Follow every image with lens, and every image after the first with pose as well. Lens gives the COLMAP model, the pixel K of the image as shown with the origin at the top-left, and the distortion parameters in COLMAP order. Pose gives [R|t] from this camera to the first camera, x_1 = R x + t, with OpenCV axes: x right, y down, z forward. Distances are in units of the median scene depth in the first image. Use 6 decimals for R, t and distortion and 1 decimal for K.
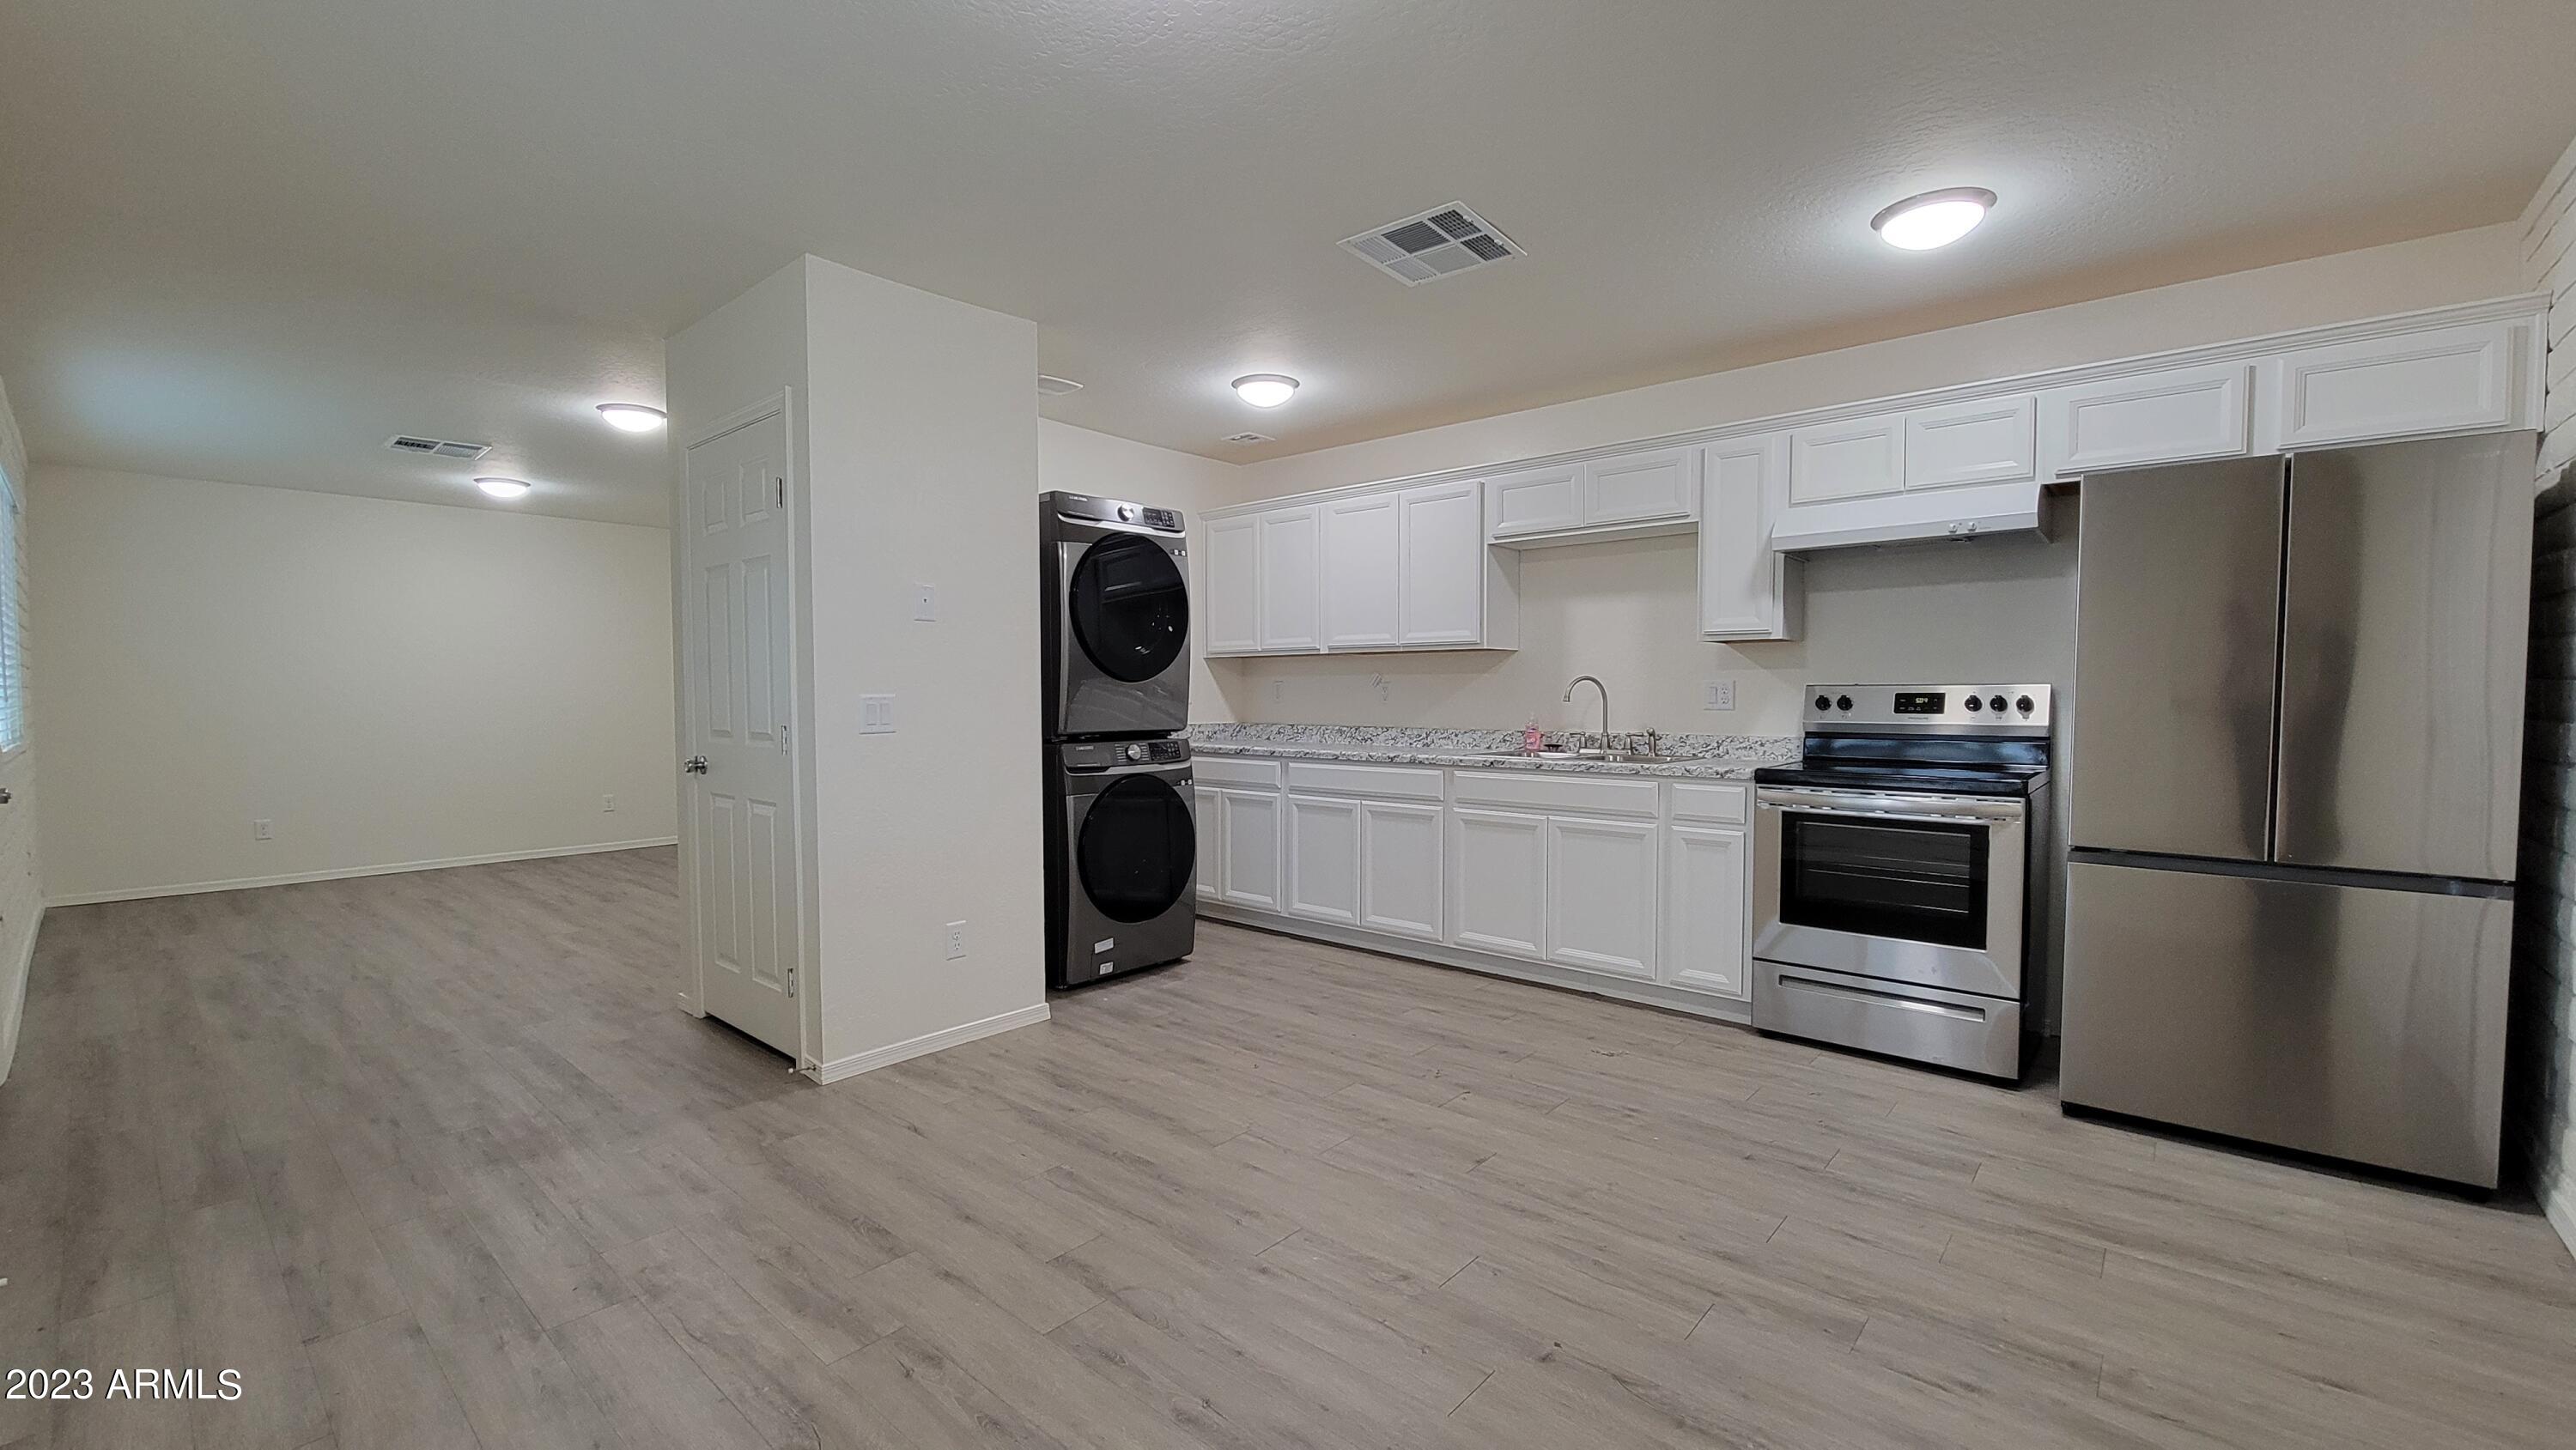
lens RADIAL K [[1048.3, 0, 1279.3], [0, 1048.3, 728.8], [0, 0, 1]] dist [-0.004698, -0.000352]
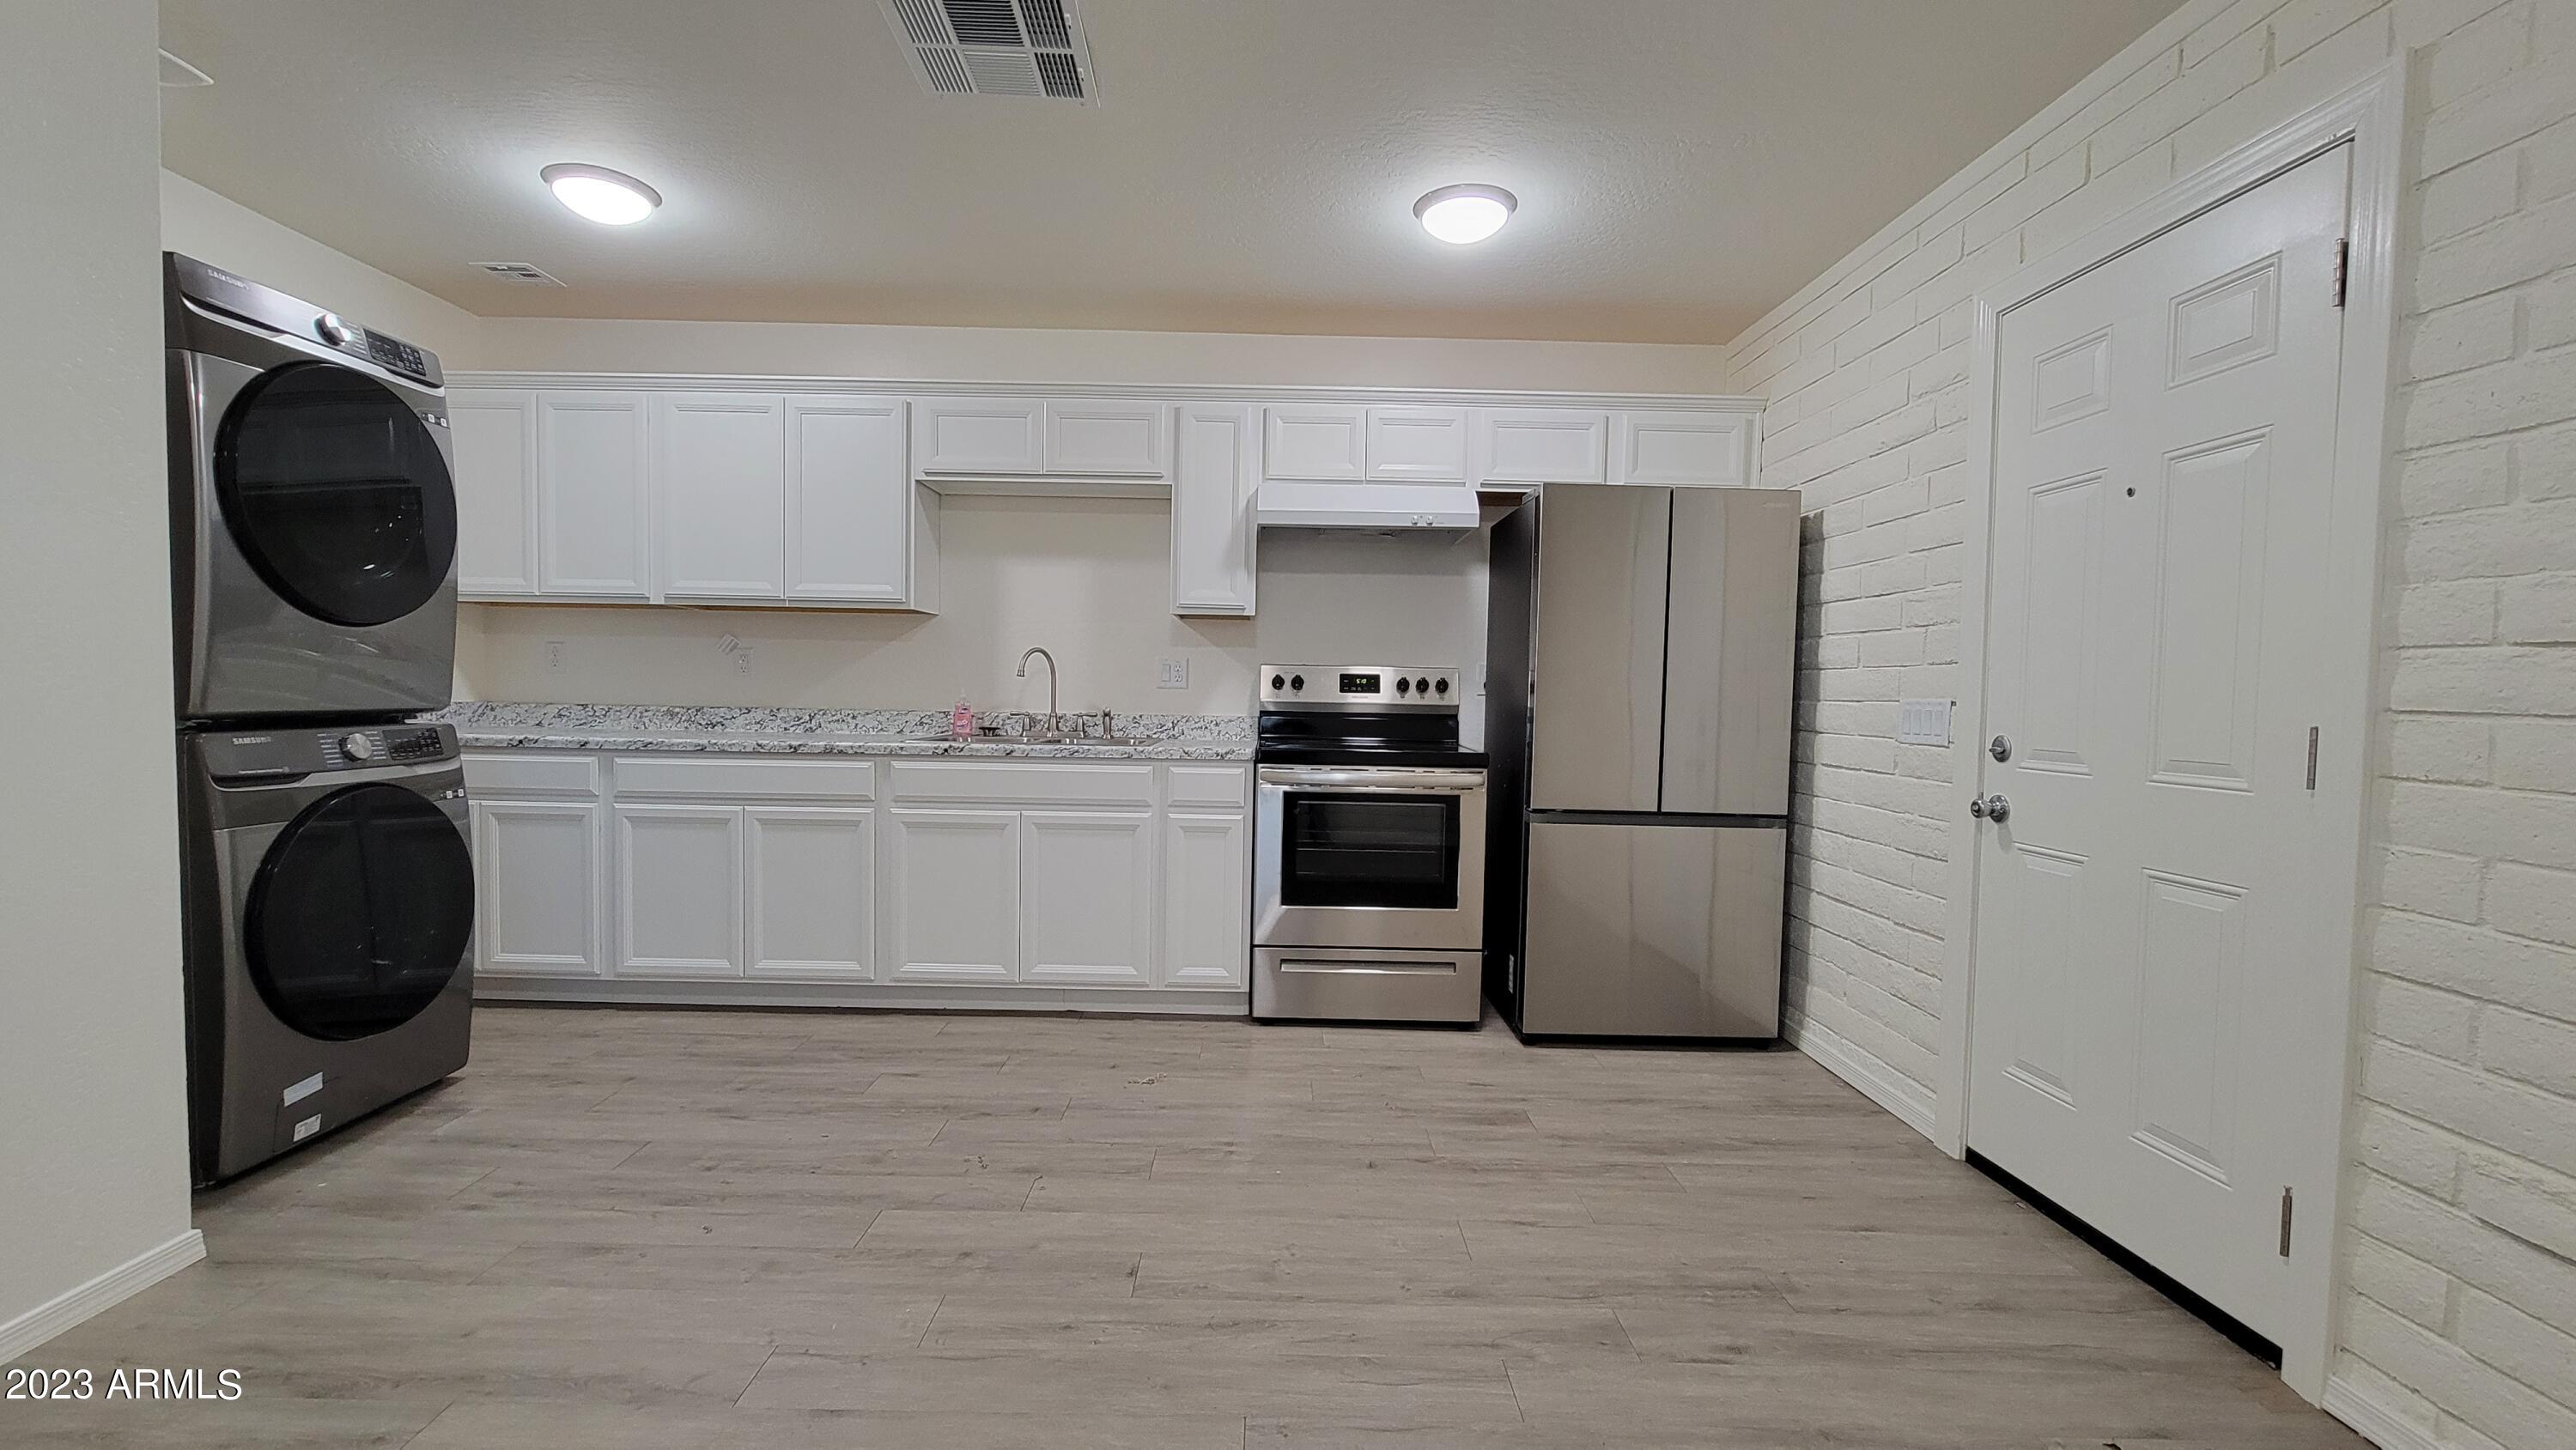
lens RADIAL K [[1048.3, 0, 1280.6], [0, 1048.3, 731.1], [0, 0, 1]] dist [-0.004698, -0.000352]
pose [[0.749682, -0.012642, 0.661678, -0.156266], [0.002643, 0.999867, 0.016108, 0.006470], [-0.661793, -0.010327, 0.749615, 0.253596]]
